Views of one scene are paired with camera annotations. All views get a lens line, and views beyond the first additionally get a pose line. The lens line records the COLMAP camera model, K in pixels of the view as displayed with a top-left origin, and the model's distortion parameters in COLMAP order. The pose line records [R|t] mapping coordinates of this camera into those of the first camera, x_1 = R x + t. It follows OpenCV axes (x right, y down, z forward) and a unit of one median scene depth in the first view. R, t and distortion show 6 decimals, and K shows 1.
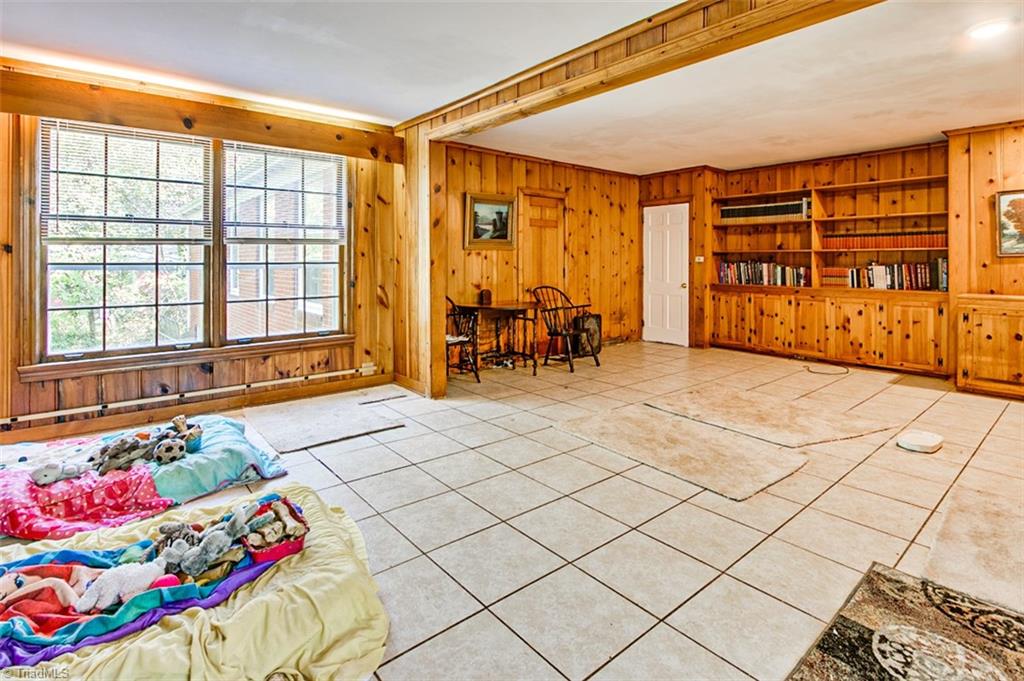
lens RADIAL K [[507.4, 0, 512.0], [0, 507.4, 340.5], [0, 0, 1]] dist [-0.001682, -0.000533]
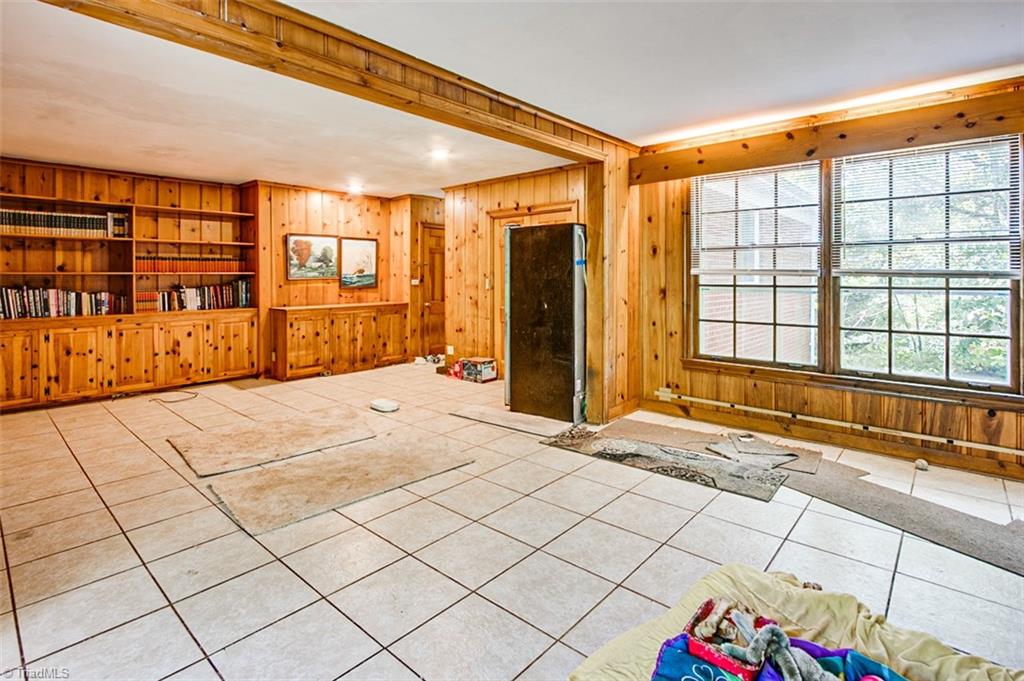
lens RADIAL K [[507.4, 0, 512.0], [0, 507.4, 340.5], [0, 0, 1]] dist [-0.001682, -0.000533]
pose [[-0.145923, -0.122442, 0.981690, -0.415199], [0.160352, 0.976262, 0.145601, -0.086503], [-0.976214, 0.178663, -0.122825, 0.488215]]
